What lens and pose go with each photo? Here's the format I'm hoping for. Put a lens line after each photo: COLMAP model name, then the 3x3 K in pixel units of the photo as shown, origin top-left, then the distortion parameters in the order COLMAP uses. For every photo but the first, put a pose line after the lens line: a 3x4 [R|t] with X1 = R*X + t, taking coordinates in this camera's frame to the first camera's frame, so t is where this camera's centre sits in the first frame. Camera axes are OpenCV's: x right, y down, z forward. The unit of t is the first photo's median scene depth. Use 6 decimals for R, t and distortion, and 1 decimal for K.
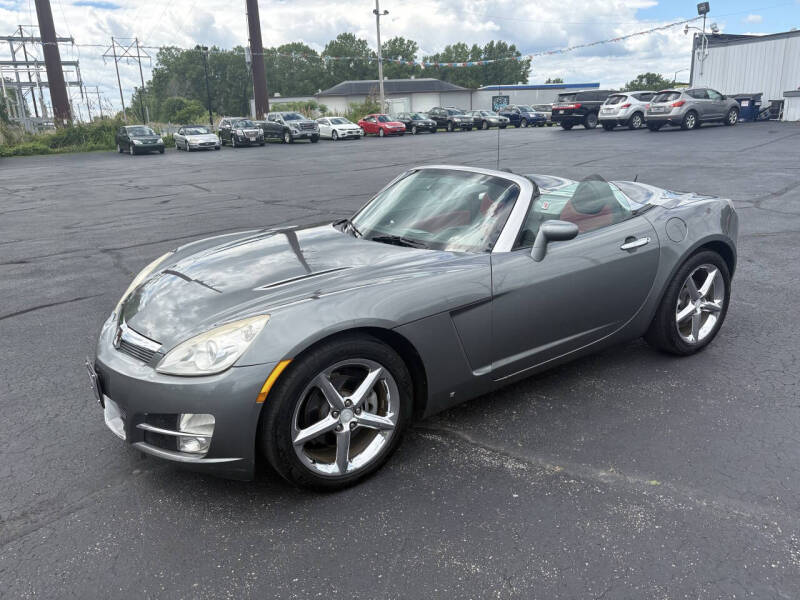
lens RADIAL K [[614.9, 0, 398.1], [0, 614.9, 320.8], [0, 0, 1]] dist [0.001427, -0.004339]
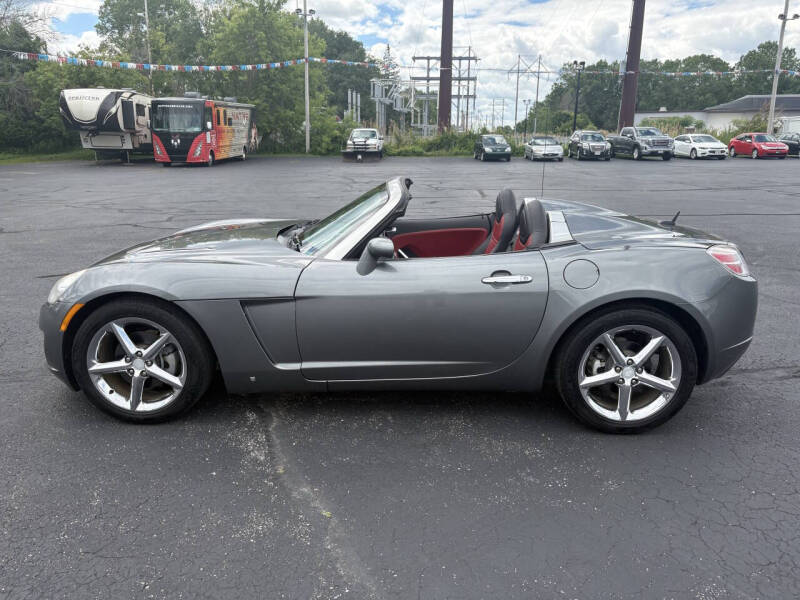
lens RADIAL K [[627.9, 0, 404.7], [0, 627.9, 296.0], [0, 0, 1]] dist [0.029871, -0.028942]
pose [[0.814389, 0.182068, -0.551019, 0.101438], [-0.215953, 0.976398, 0.003449, -0.009631], [0.538642, 0.116185, 0.834486, 0.022032]]
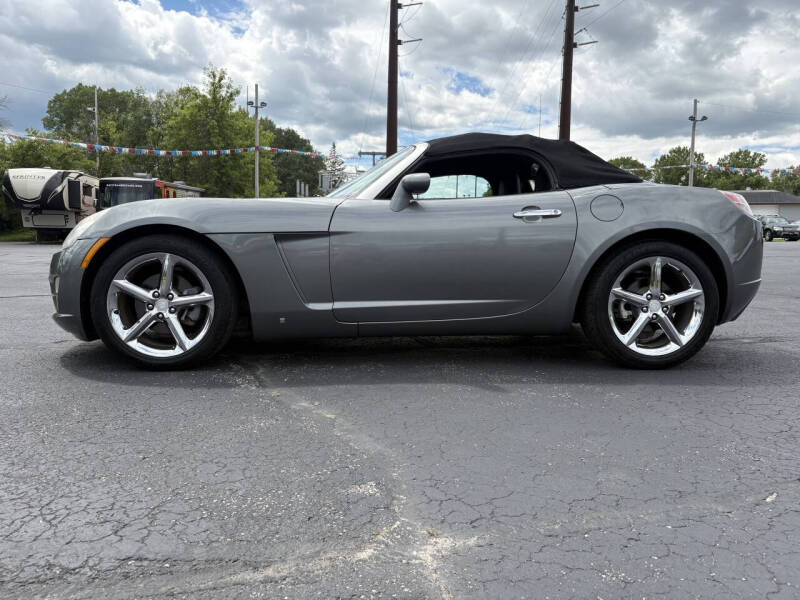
lens RADIAL K [[627.9, 0, 404.7], [0, 627.9, 296.0], [0, 0, 1]] dist [0.029871, -0.028942]
pose [[0.867242, 0.088844, -0.489895, 0.090259], [-0.195539, 0.965668, -0.171027, 0.025294], [0.457881, 0.244116, 0.854841, 0.018168]]
